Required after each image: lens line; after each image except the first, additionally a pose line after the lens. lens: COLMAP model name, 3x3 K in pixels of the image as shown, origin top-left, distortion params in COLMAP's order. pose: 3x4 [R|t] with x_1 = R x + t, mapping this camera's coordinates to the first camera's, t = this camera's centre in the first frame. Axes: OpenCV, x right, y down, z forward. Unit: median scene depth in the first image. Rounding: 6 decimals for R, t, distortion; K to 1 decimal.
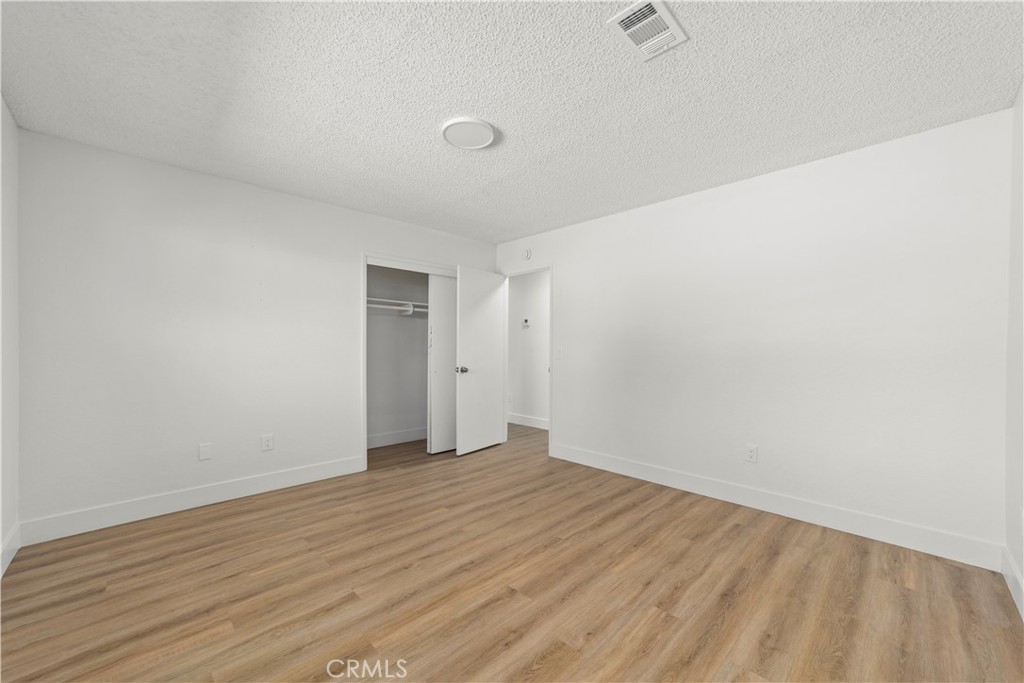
lens RADIAL K [[396.1, 0, 513.5], [0, 396.1, 344.8], [0, 0, 1]] dist [0.001291, 0.000240]
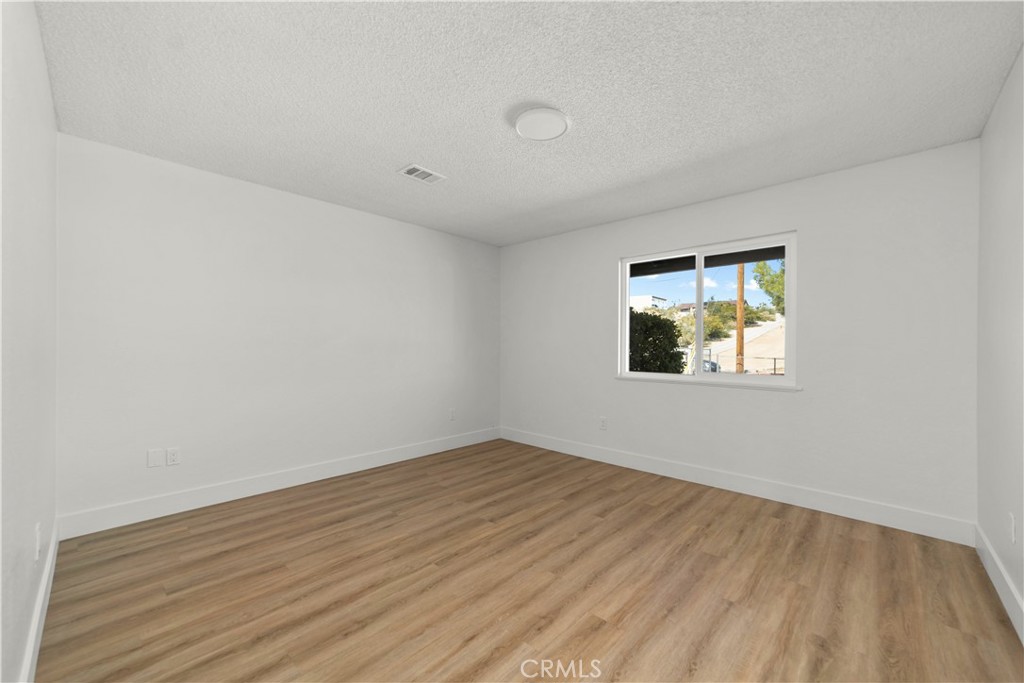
lens RADIAL K [[396.1, 0, 510.7], [0, 396.1, 343.9], [0, 0, 1]] dist [0.001291, 0.000240]
pose [[-0.999337, -0.010963, -0.034716, -0.011319], [-0.010355, 0.999791, -0.017636, 0.017974], [0.034902, -0.017265, -0.999242, 1.971625]]
